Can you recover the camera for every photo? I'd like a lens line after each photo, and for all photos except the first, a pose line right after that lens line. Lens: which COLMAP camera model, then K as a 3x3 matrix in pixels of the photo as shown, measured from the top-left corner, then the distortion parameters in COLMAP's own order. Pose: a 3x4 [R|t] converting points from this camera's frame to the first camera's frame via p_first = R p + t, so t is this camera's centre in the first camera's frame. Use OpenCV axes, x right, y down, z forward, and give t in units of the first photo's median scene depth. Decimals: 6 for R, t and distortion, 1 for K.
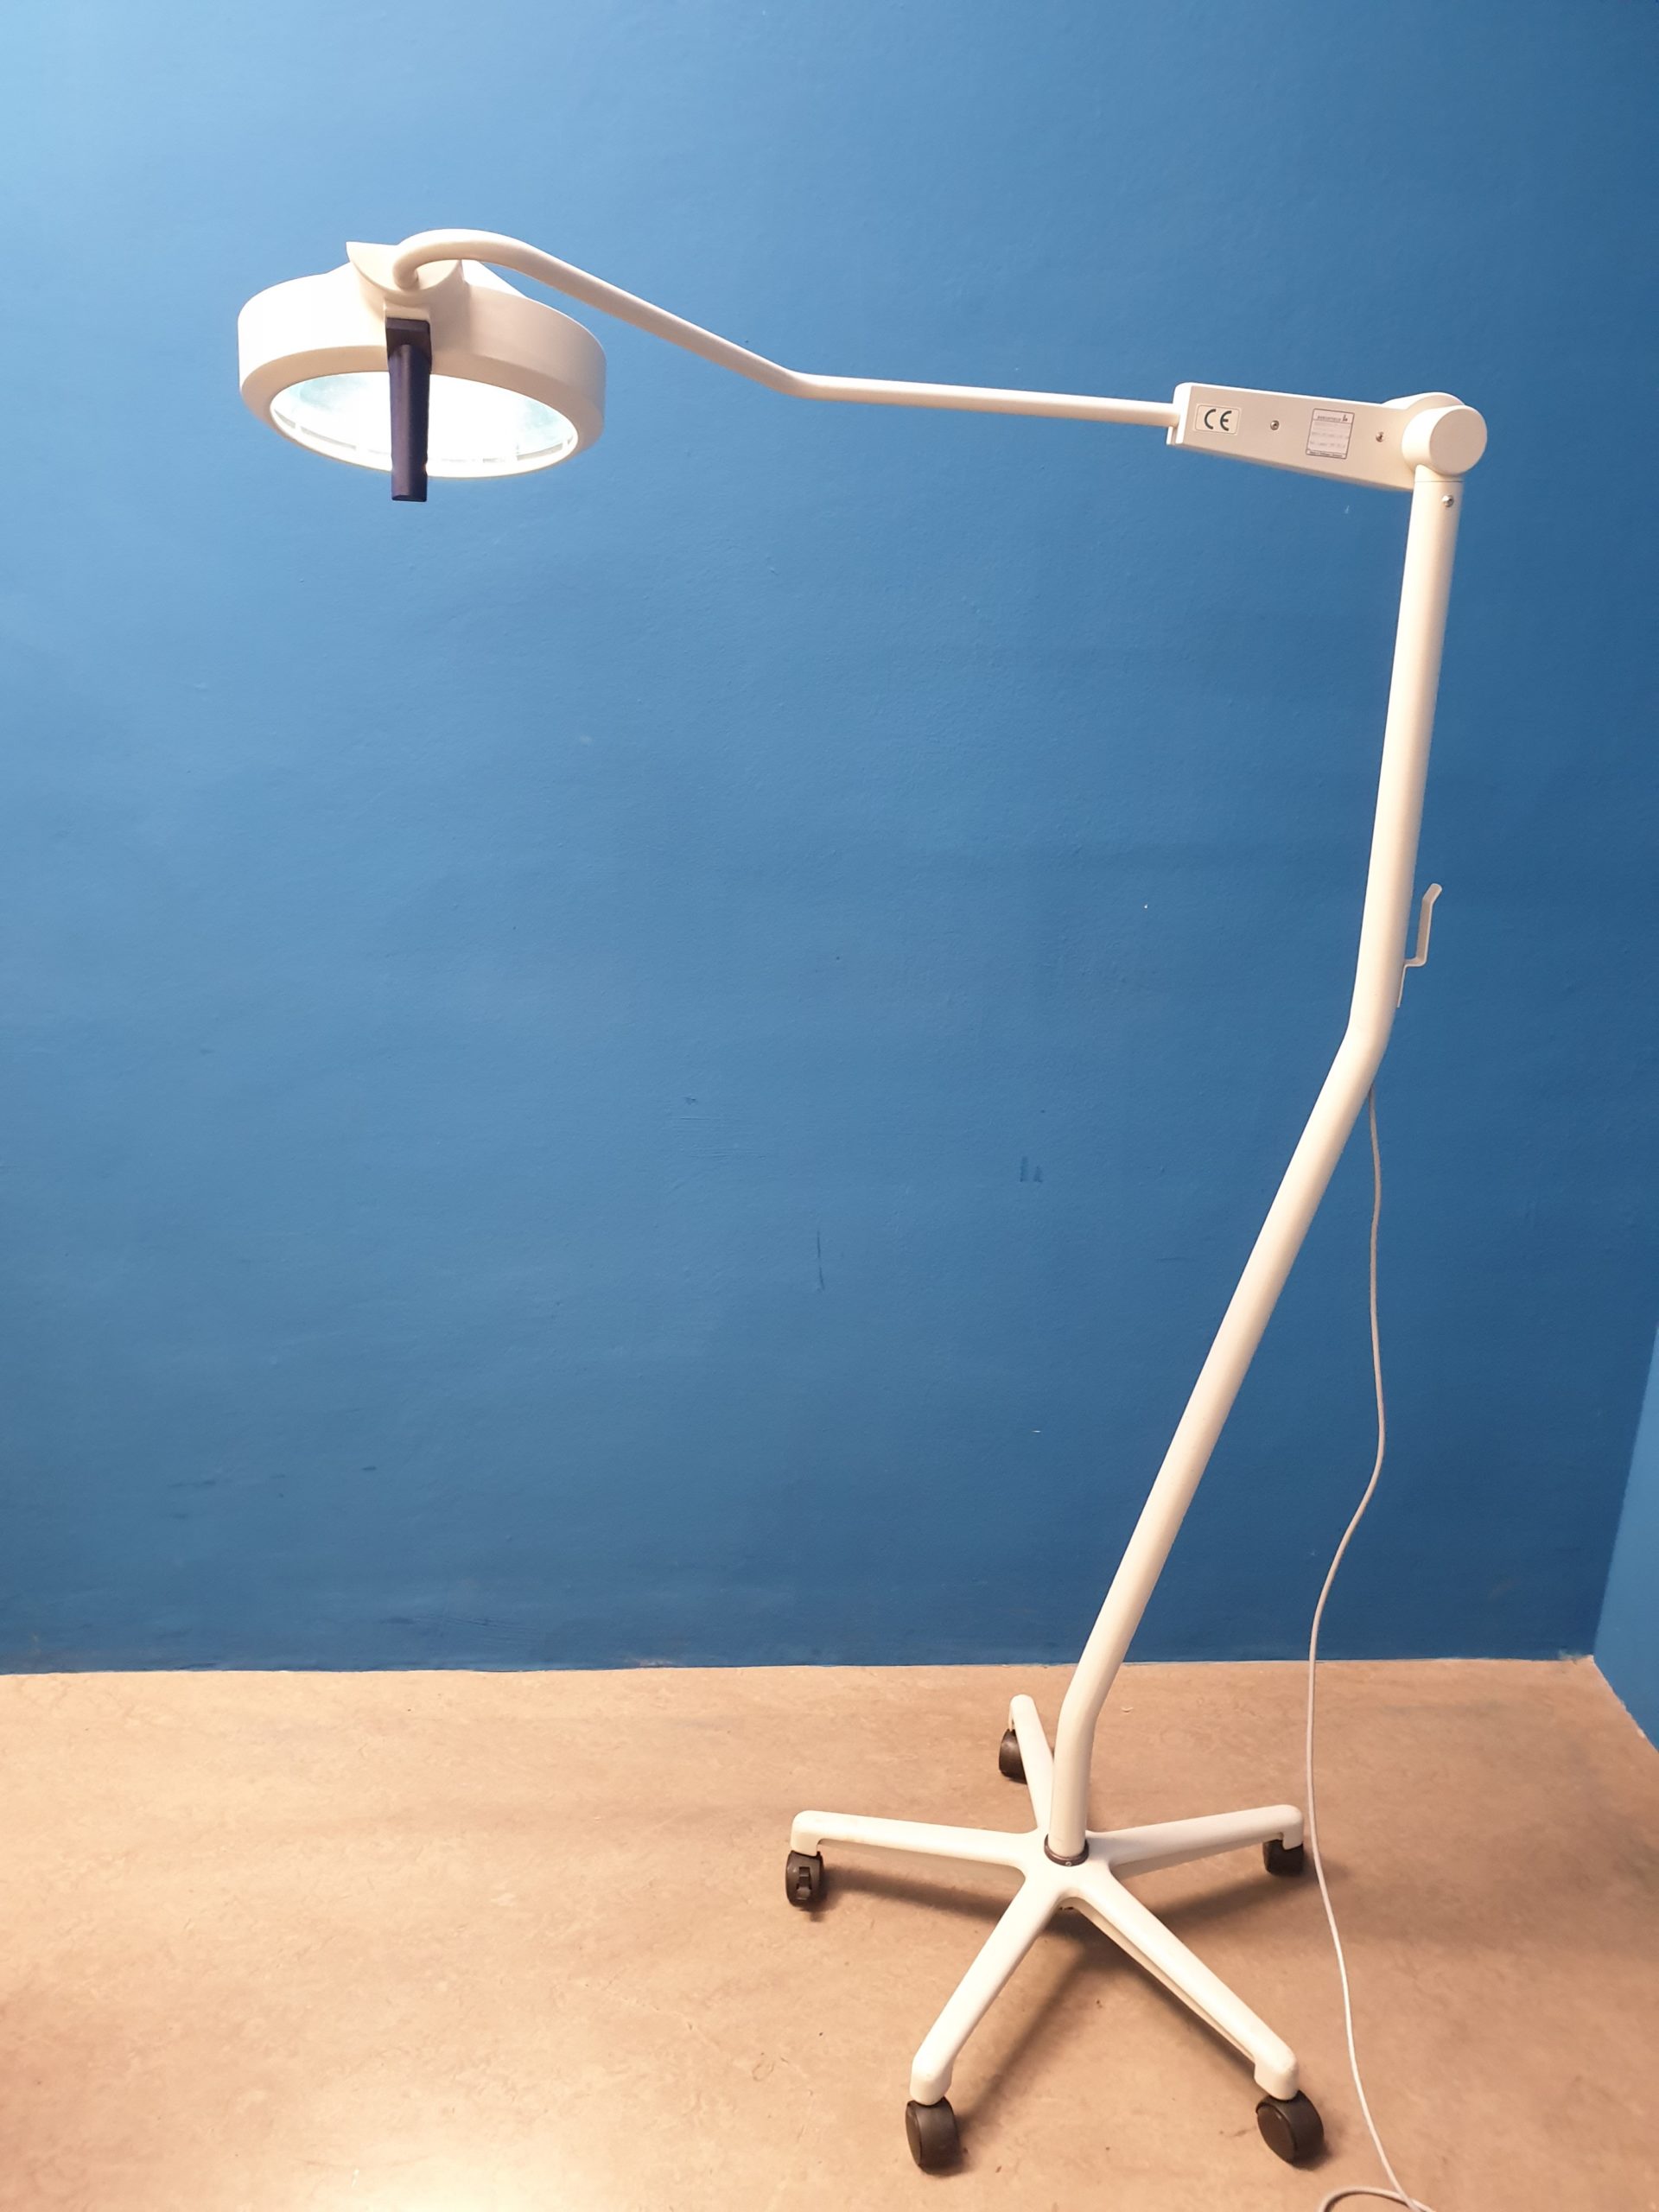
lens RADIAL K [[1699.0, 0, 821.0], [0, 1699.0, 1096.1], [0, 0, 1]] dist [0.001714, 0.020329]
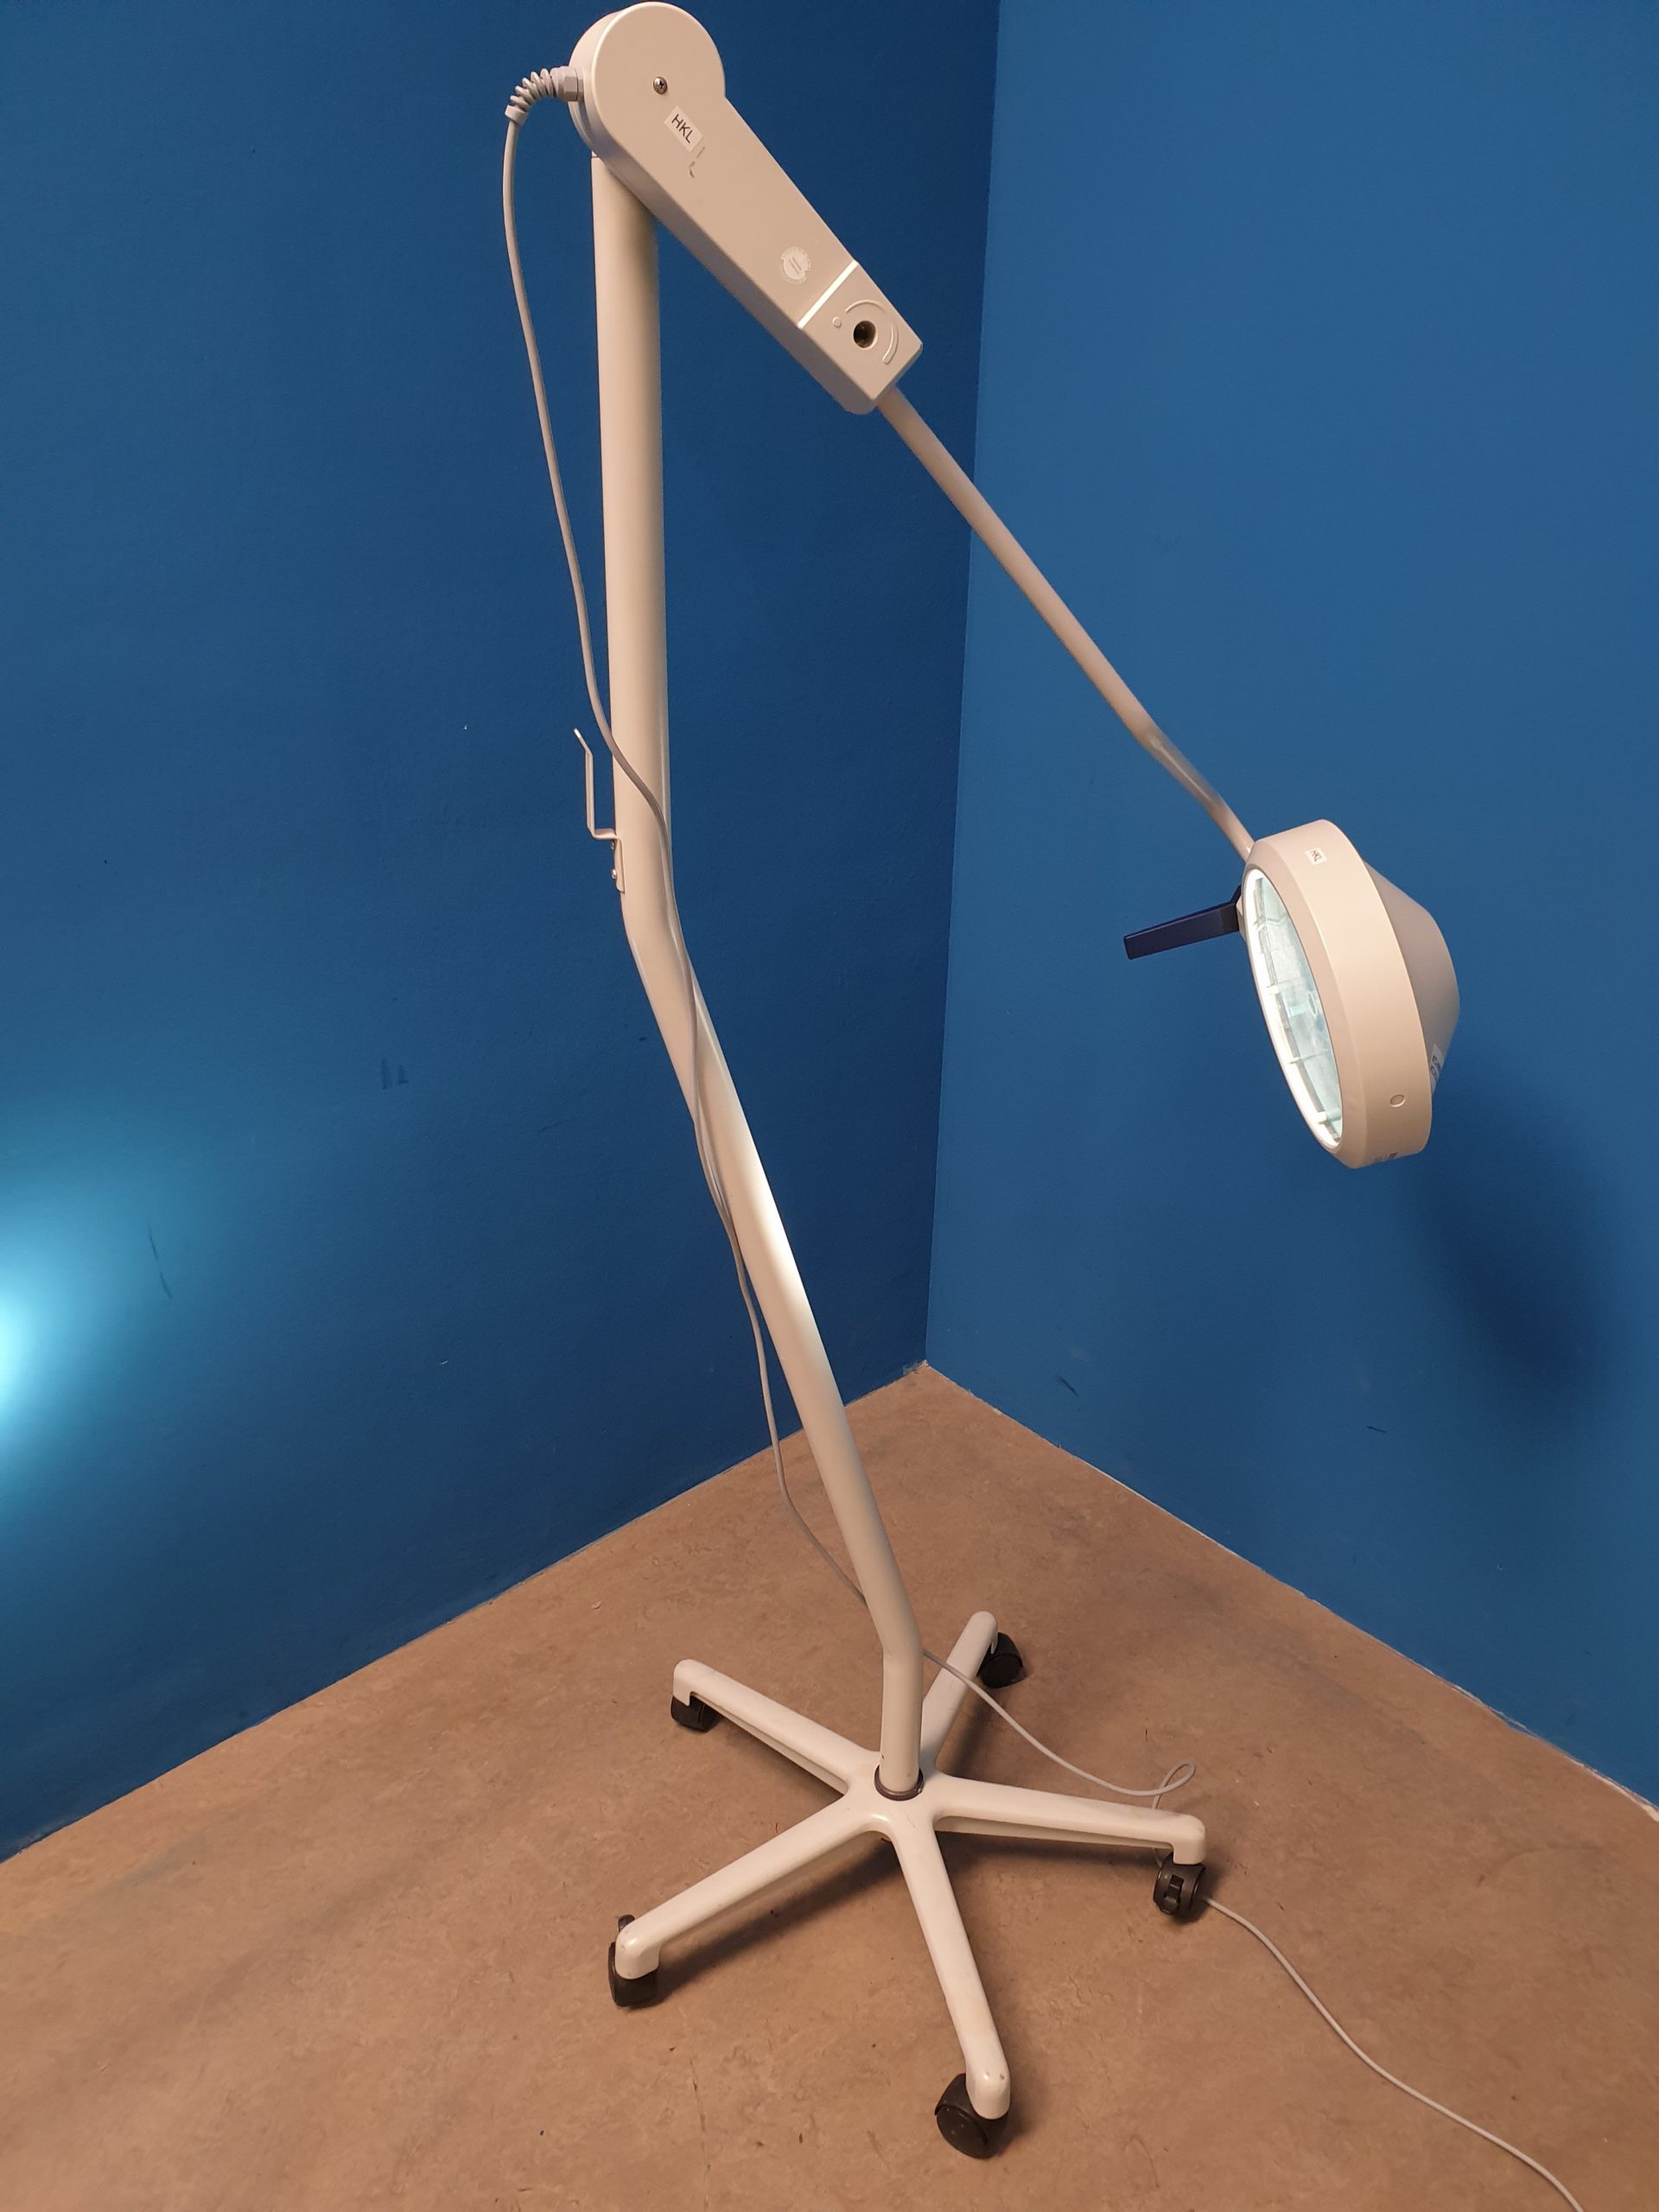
lens RADIAL K [[1699.0, 0, 828.0], [0, 1699.0, 1113.4], [0, 0, 1]] dist [0.001714, 0.020329]
pose [[0.758994, -0.283788, 0.585997, -0.203430], [0.195501, 0.957816, 0.210637, -0.069144], [-0.621053, -0.045309, 0.782458, 0.227230]]
